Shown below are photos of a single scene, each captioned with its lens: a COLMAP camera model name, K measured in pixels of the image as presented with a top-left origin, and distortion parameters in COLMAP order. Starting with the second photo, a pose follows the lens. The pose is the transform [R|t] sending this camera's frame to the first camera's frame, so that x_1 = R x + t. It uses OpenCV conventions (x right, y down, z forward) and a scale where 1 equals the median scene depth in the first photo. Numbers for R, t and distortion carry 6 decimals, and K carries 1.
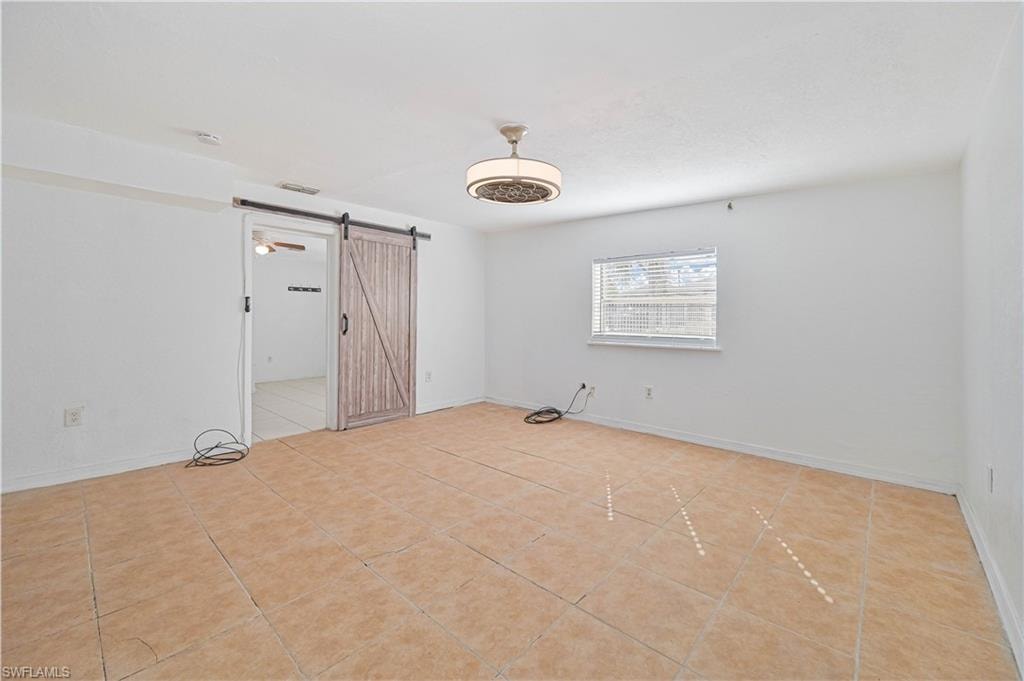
lens RADIAL K [[409.6, 0, 519.7], [0, 409.6, 317.6], [0, 0, 1]] dist [-0.003925, -0.000151]
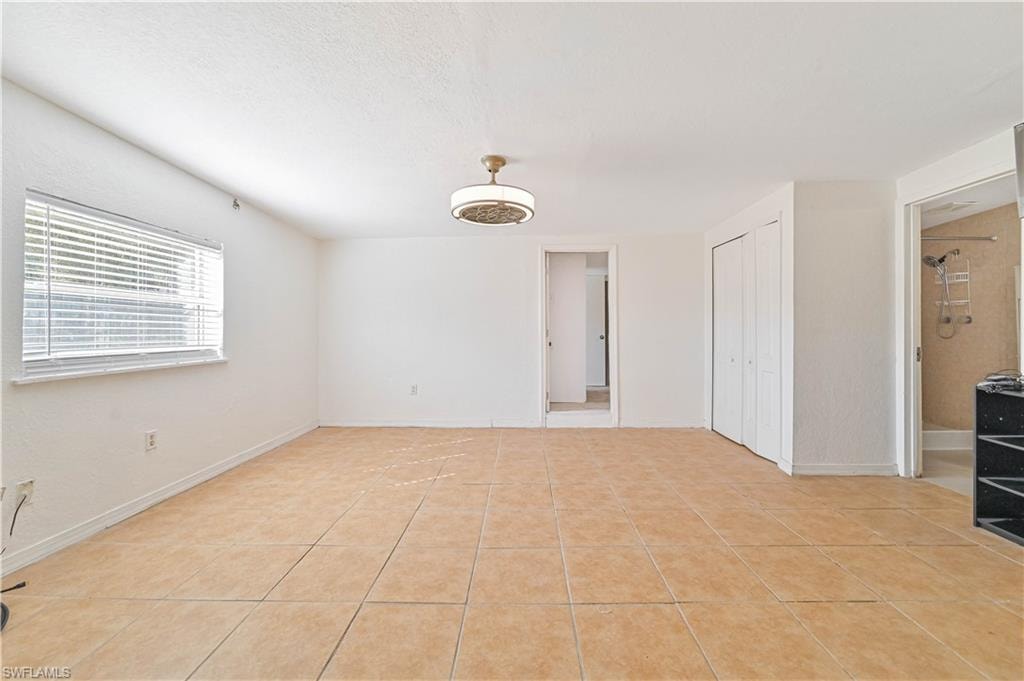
lens RADIAL K [[409.6, 0, 510.3], [0, 409.6, 331.0], [0, 0, 1]] dist [-0.003925, -0.000151]
pose [[-0.641284, -0.007911, 0.767263, -0.607292], [-0.002903, 0.999965, 0.007883, 0.005684], [-0.767298, 0.002828, -0.641284, 1.122930]]
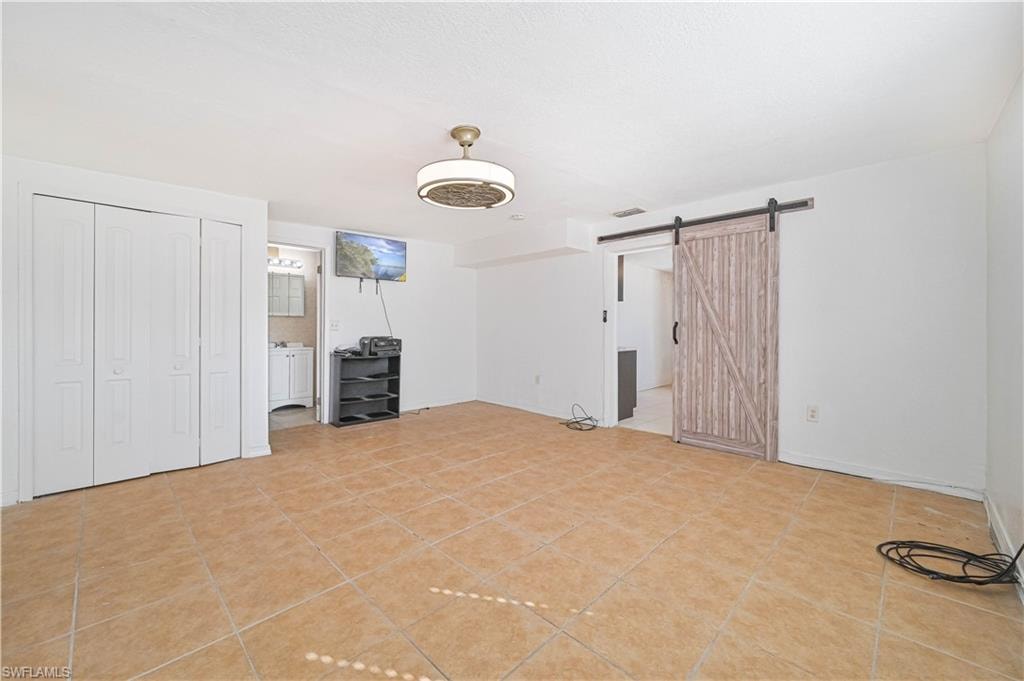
lens RADIAL K [[409.6, 0, 518.6], [0, 409.6, 332.5], [0, 0, 1]] dist [-0.003925, -0.000151]
pose [[-0.039129, 0.007706, -0.999204, 0.639583], [0.002814, 0.999967, 0.007602, 0.007767], [0.999230, -0.002514, -0.039150, 0.774540]]
